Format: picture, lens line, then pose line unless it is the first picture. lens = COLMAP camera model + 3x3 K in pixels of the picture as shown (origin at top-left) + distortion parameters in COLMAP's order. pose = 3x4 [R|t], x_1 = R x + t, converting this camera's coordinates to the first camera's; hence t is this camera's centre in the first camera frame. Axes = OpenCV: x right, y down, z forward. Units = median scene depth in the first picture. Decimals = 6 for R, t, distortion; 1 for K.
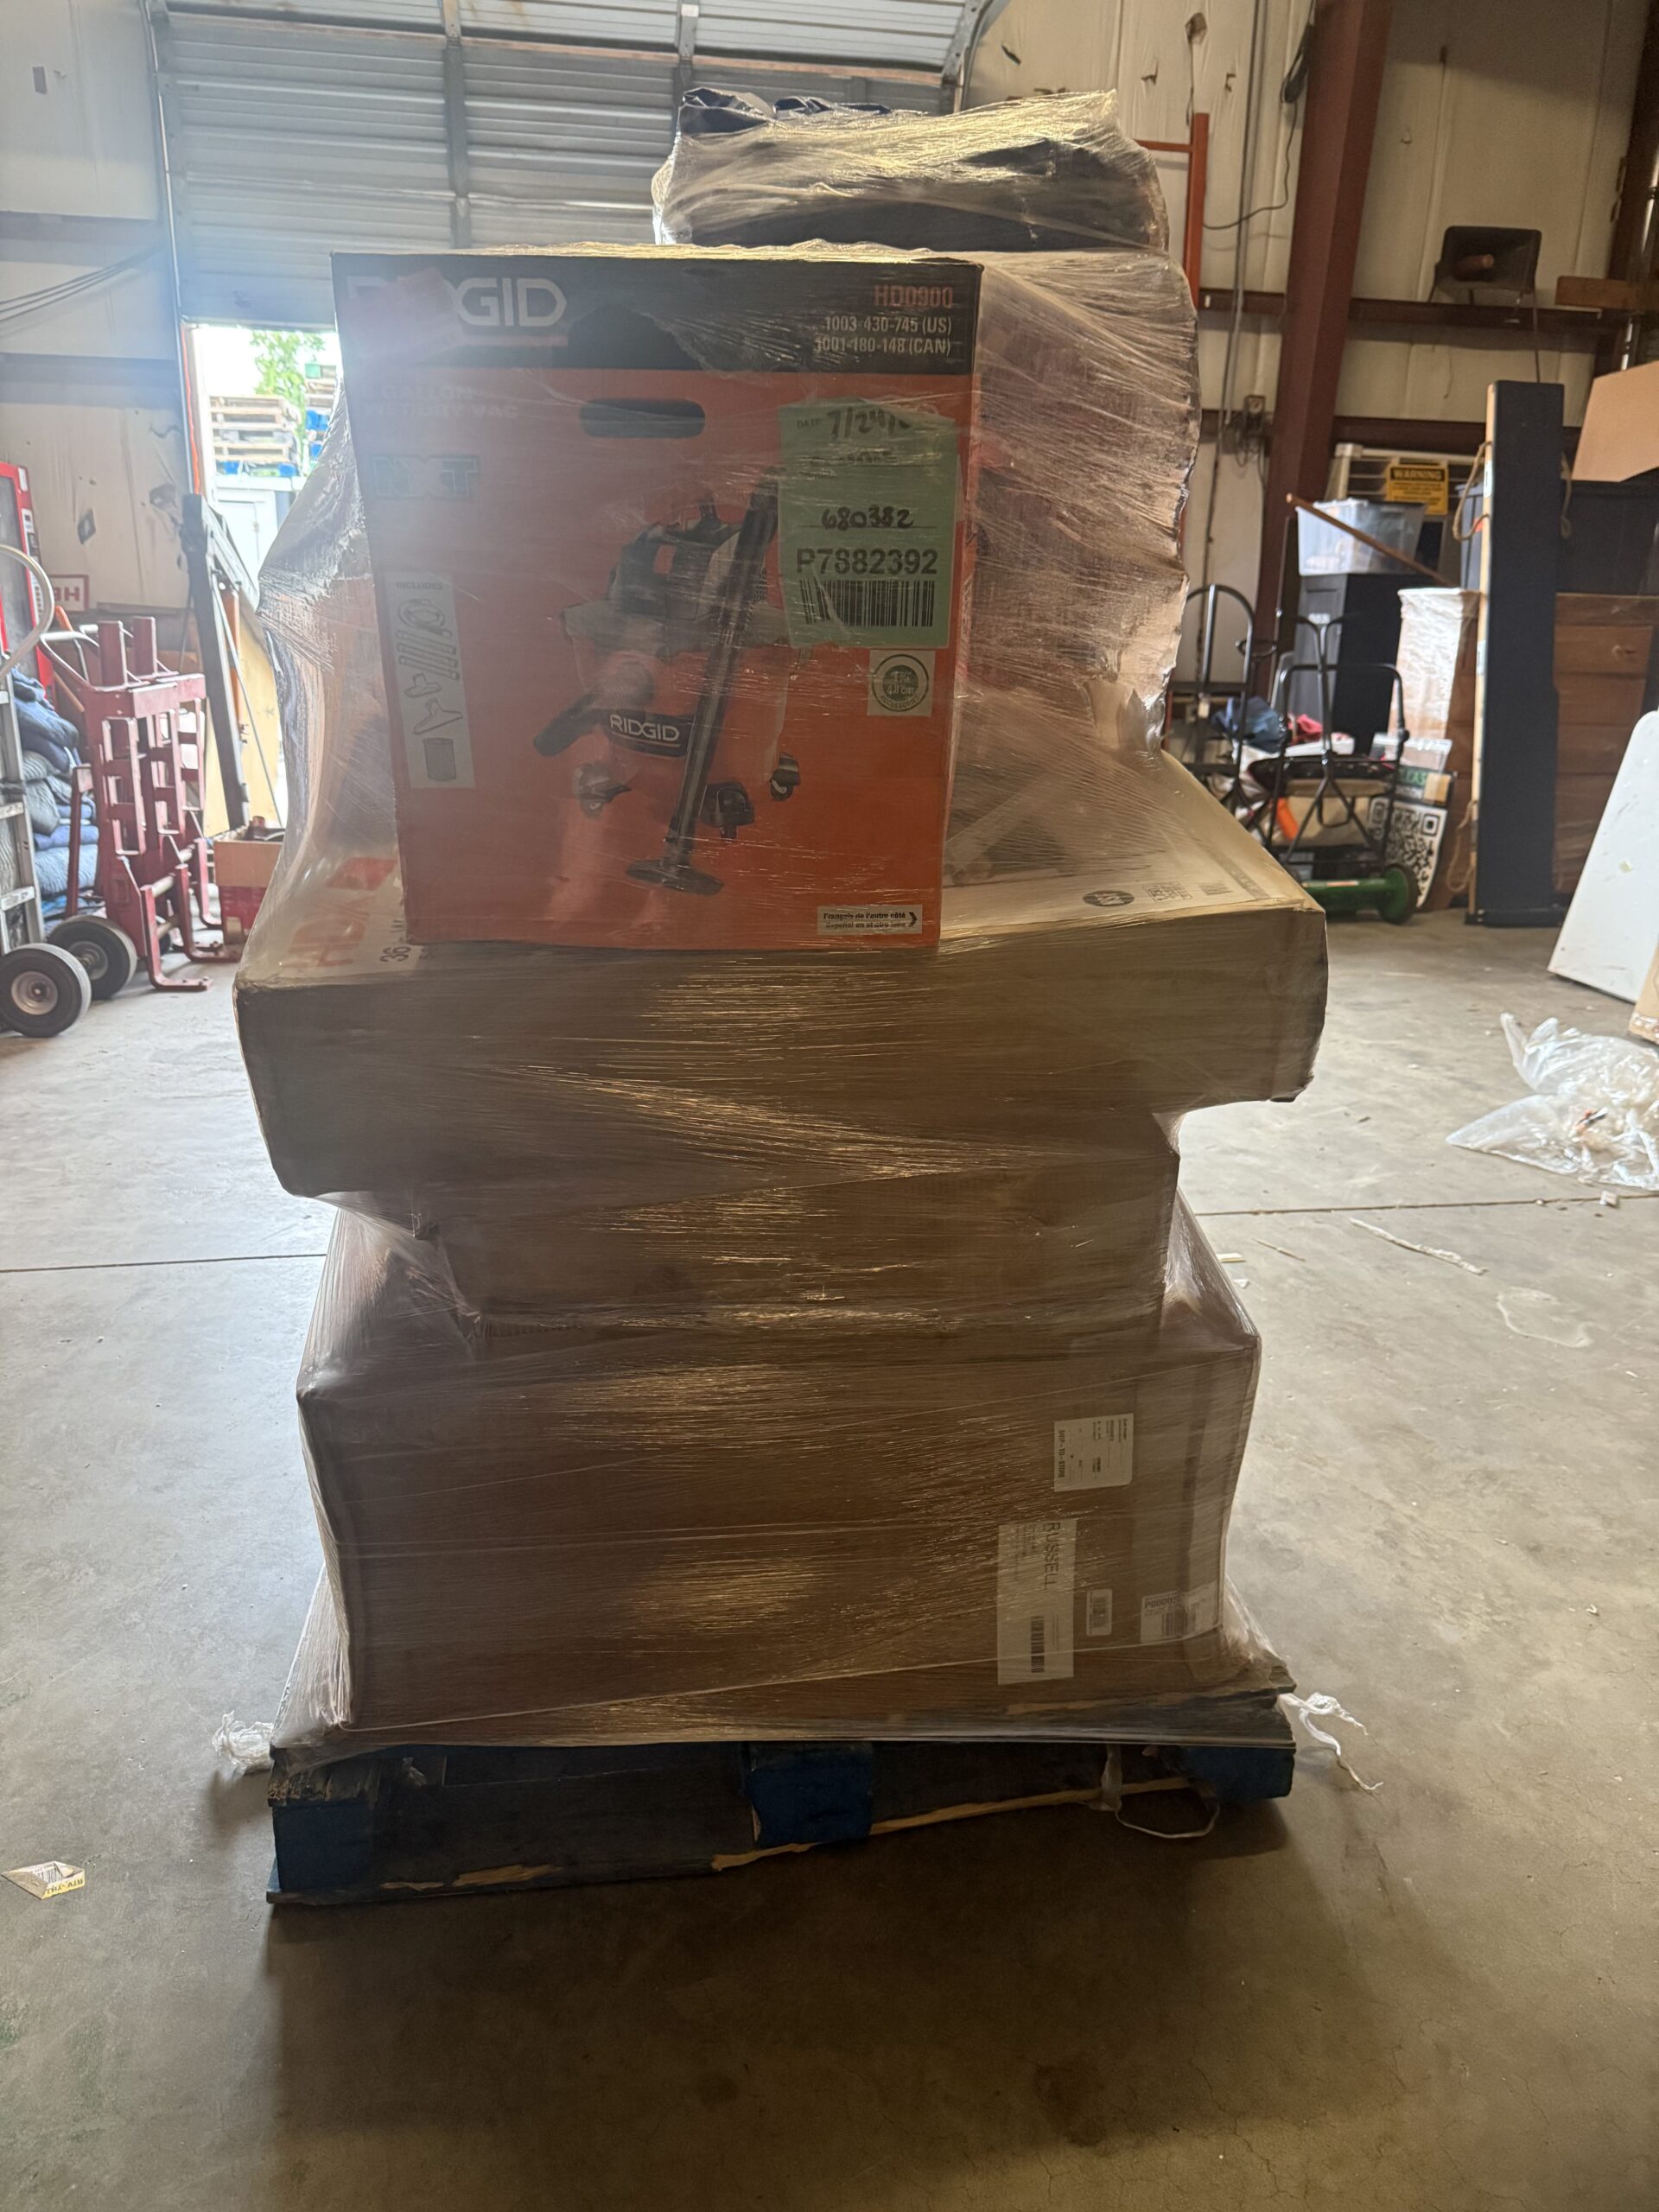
lens RADIAL K [[1540.5, 0, 817.2], [0, 1540.5, 1114.6], [0, 0, 1]] dist [-0.001768, -0.002440]
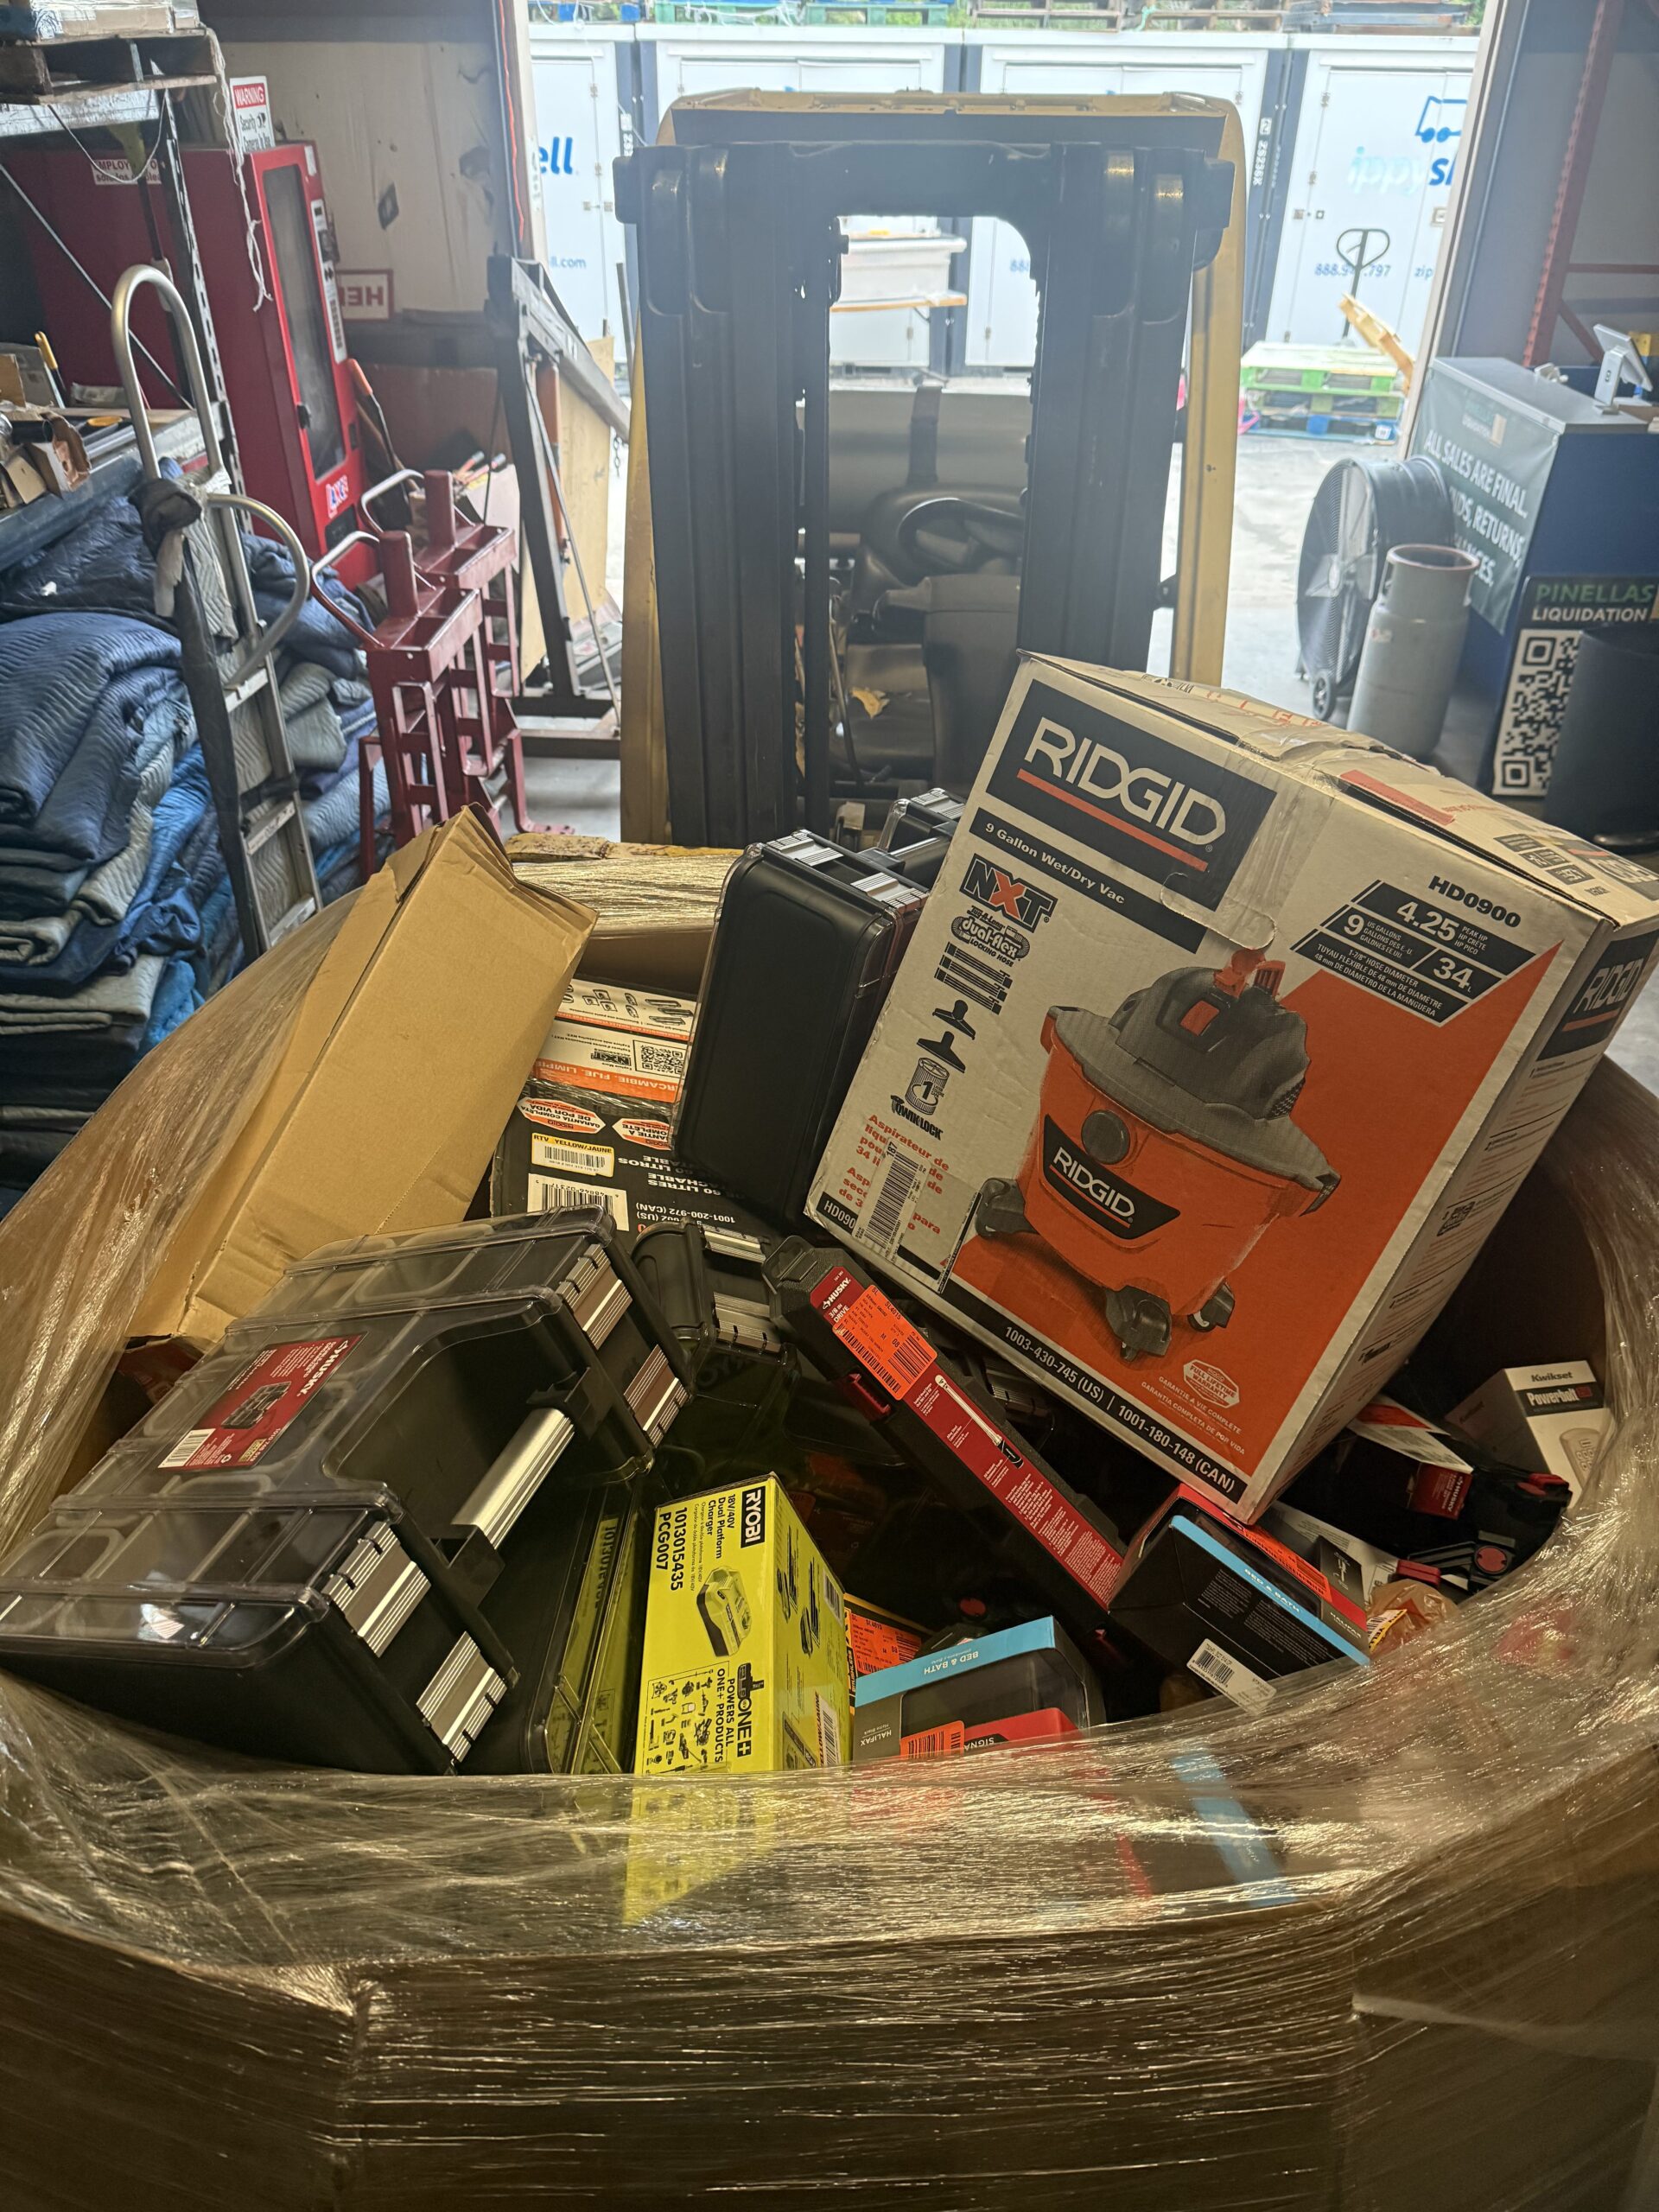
lens RADIAL K [[1536.6, 0, 829.5], [0, 1536.6, 1106.0], [0, 0, 1]] dist [0.026898, -0.023442]
pose [[0.977519, 0.103893, -0.183472, -0.049966], [-0.049924, 0.959479, 0.277323, -0.182727], [0.204849, -0.261929, 0.943096, 0.164019]]
